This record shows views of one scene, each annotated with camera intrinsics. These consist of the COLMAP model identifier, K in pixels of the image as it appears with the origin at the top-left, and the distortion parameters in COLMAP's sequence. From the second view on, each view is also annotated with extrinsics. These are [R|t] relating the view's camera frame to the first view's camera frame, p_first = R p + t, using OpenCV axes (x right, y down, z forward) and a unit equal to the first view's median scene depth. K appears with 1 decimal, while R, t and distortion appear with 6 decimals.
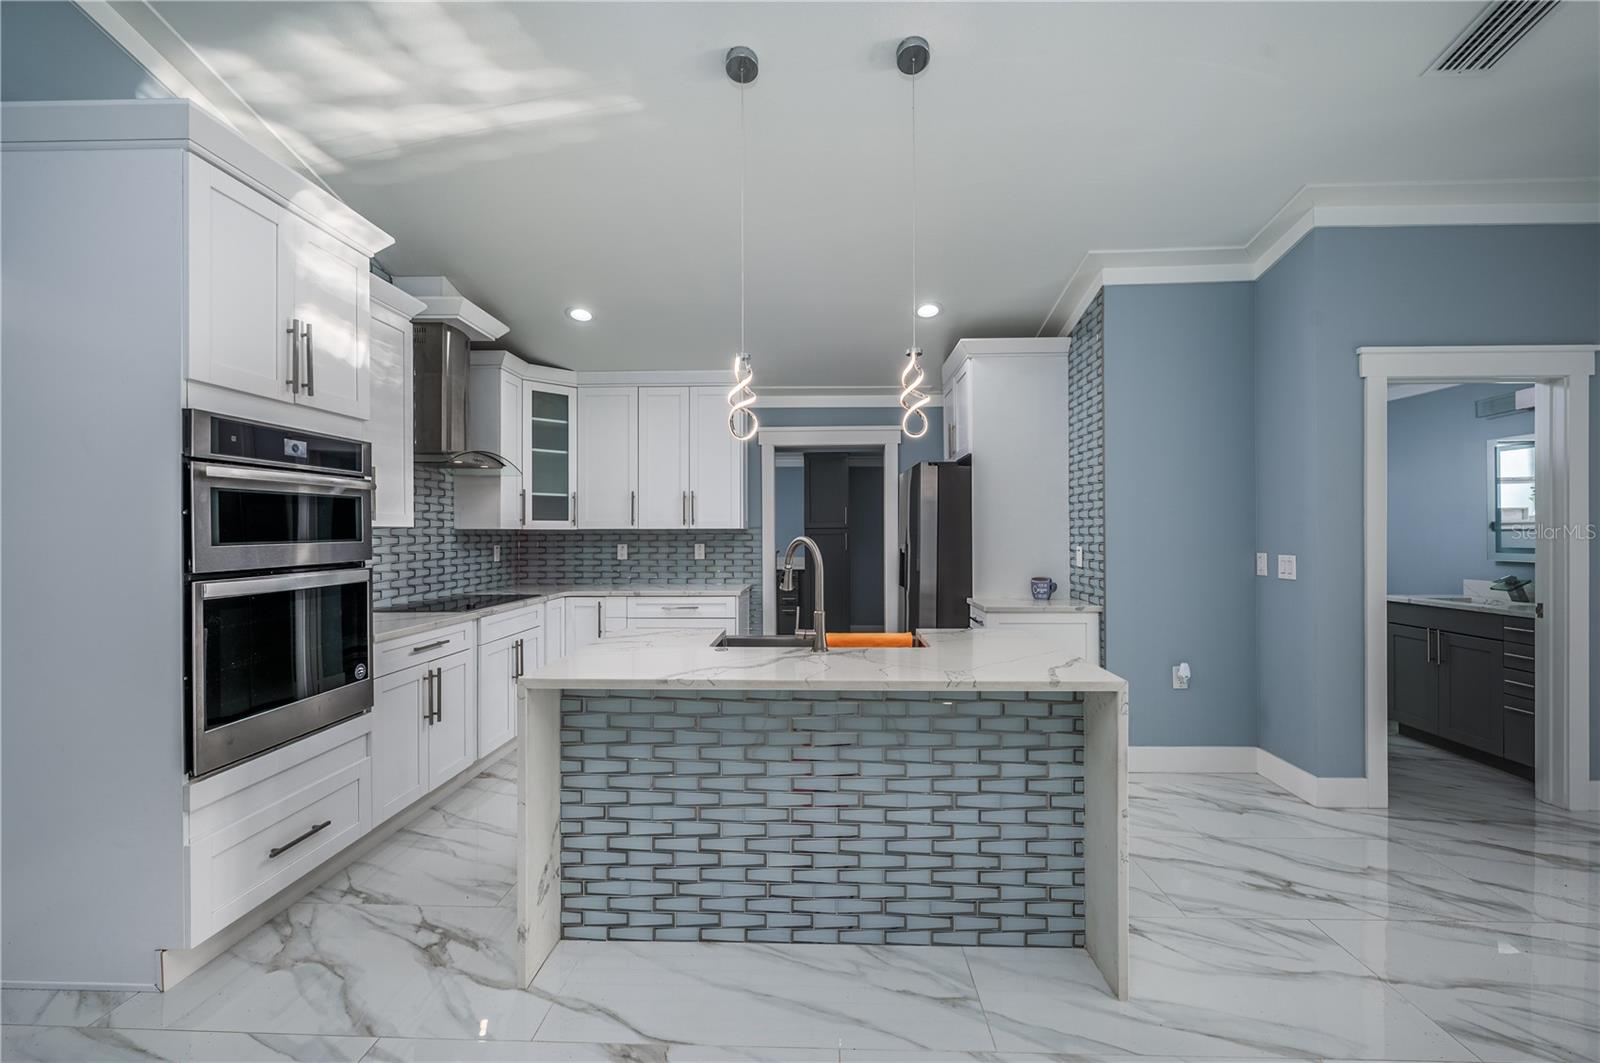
lens RADIAL K [[662.1, 0, 810.3], [0, 662.1, 533.3], [0, 0, 1]] dist [-0.003580, -0.000031]
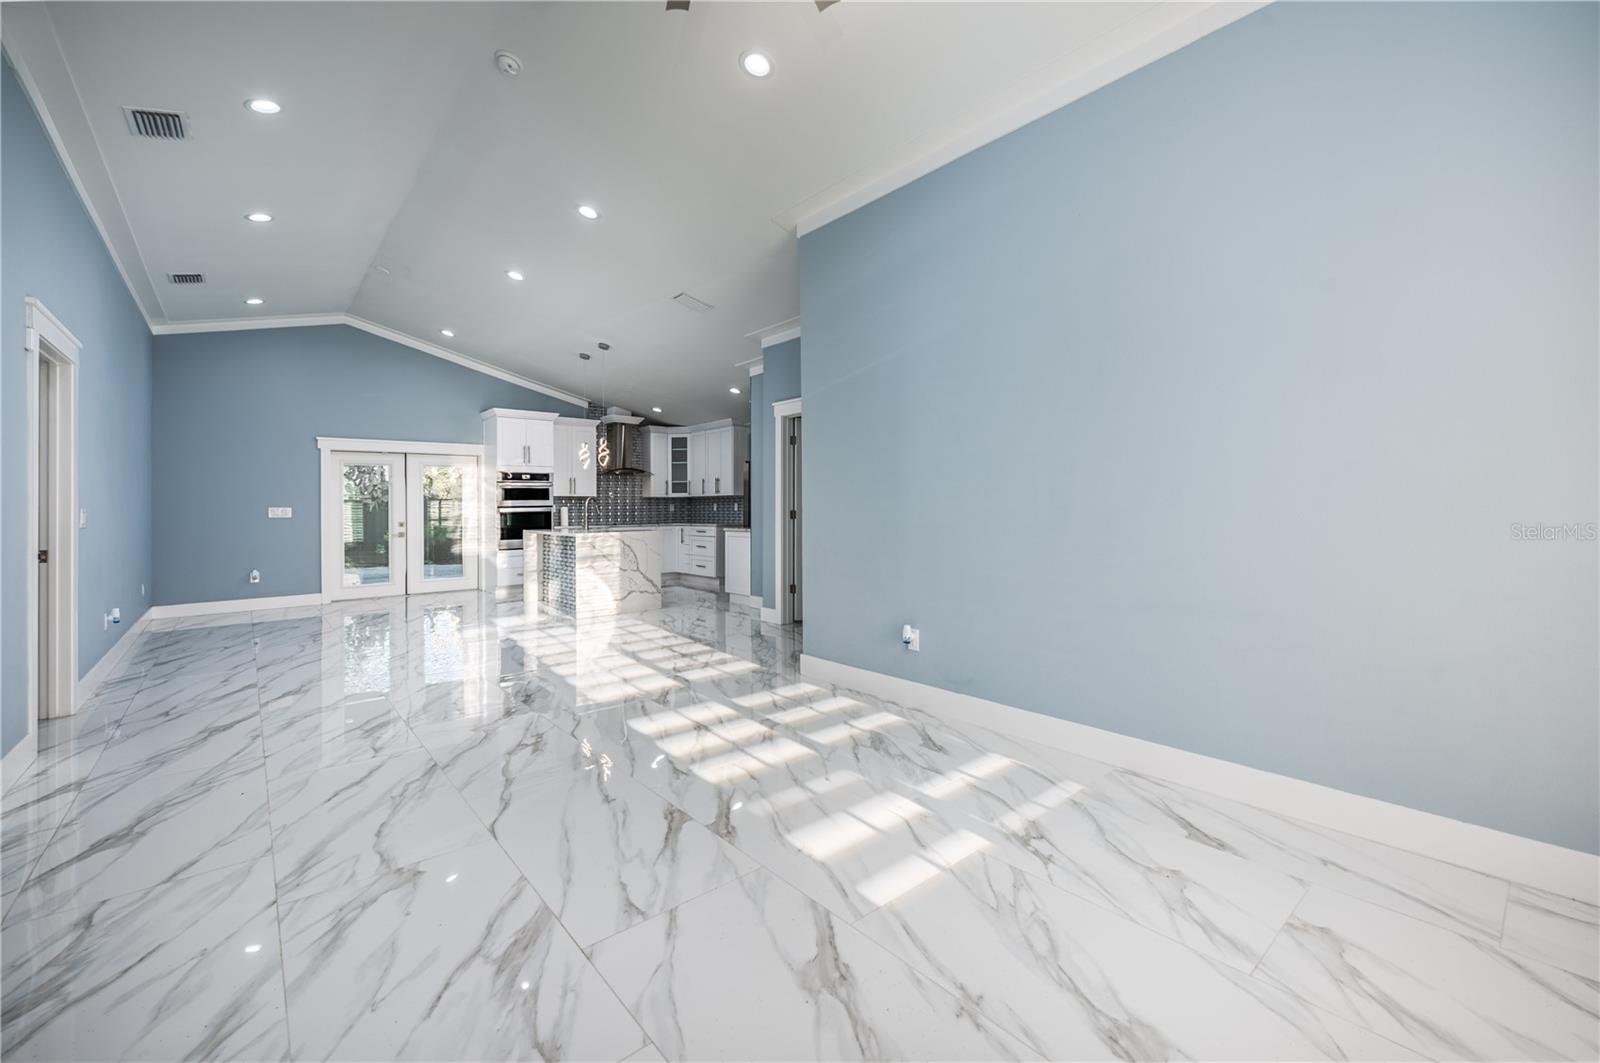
lens RADIAL K [[648.3, 0, 808.6], [0, 648.3, 513.6], [0, 0, 1]] dist [-0.000965, -0.000416]
pose [[0.676974, 0.004276, -0.735995, 1.751930], [0.006843, 0.999903, 0.012103, 0.031402], [0.735975, -0.013229, 0.676879, -0.218658]]
